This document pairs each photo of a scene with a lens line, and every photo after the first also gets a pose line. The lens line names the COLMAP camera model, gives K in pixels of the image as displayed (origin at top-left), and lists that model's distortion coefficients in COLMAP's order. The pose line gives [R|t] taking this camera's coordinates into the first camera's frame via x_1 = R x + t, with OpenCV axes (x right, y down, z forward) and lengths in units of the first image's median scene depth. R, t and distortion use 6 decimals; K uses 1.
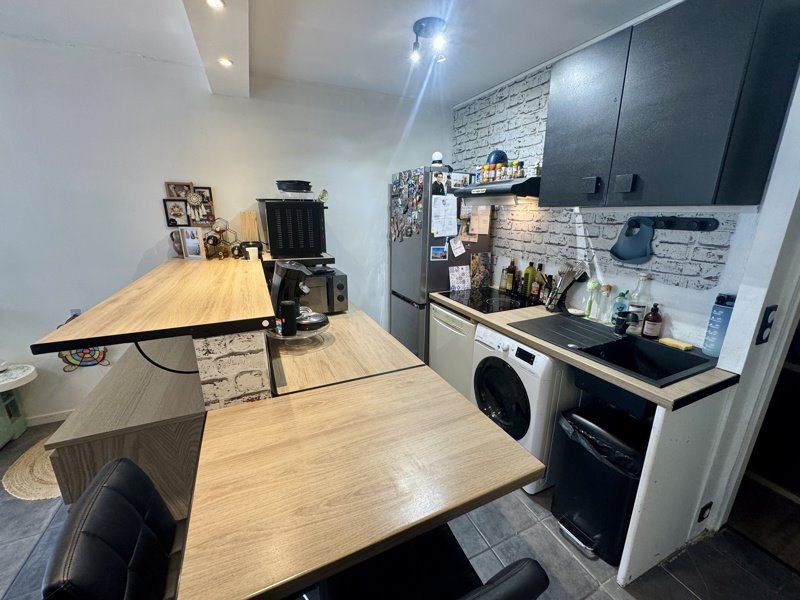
lens RADIAL K [[320.7, 0, 400.2], [0, 320.7, 299.9], [0, 0, 1]] dist [-0.000142, -0.000305]
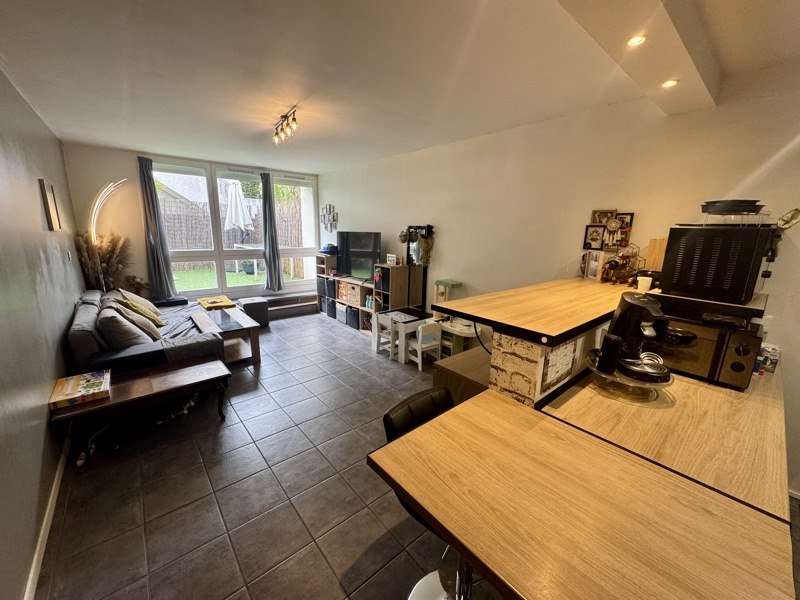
lens RADIAL K [[320.7, 0, 400.0], [0, 320.7, 300.0], [0, 0, 1]] dist [-0.000142, -0.000305]
pose [[0.270195, 0.211093, -0.939380, 0.309575], [-0.274507, 0.952063, 0.134987, -0.048109], [0.922844, 0.221394, 0.315189, 0.125059]]
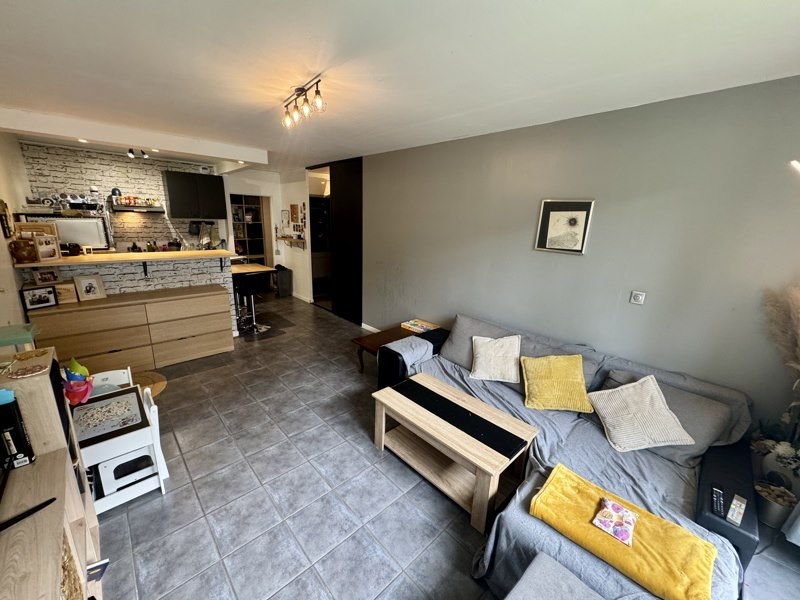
lens RADIAL K [[320.7, 0, 400.4], [0, 320.7, 300.9], [0, 0, 1]] dist [-0.000142, -0.000305]
pose [[-0.321880, -0.251534, 0.912756, -3.585433], [0.214400, 0.919654, 0.329042, -0.151613], [-0.922186, 0.301607, -0.242089, 0.088177]]
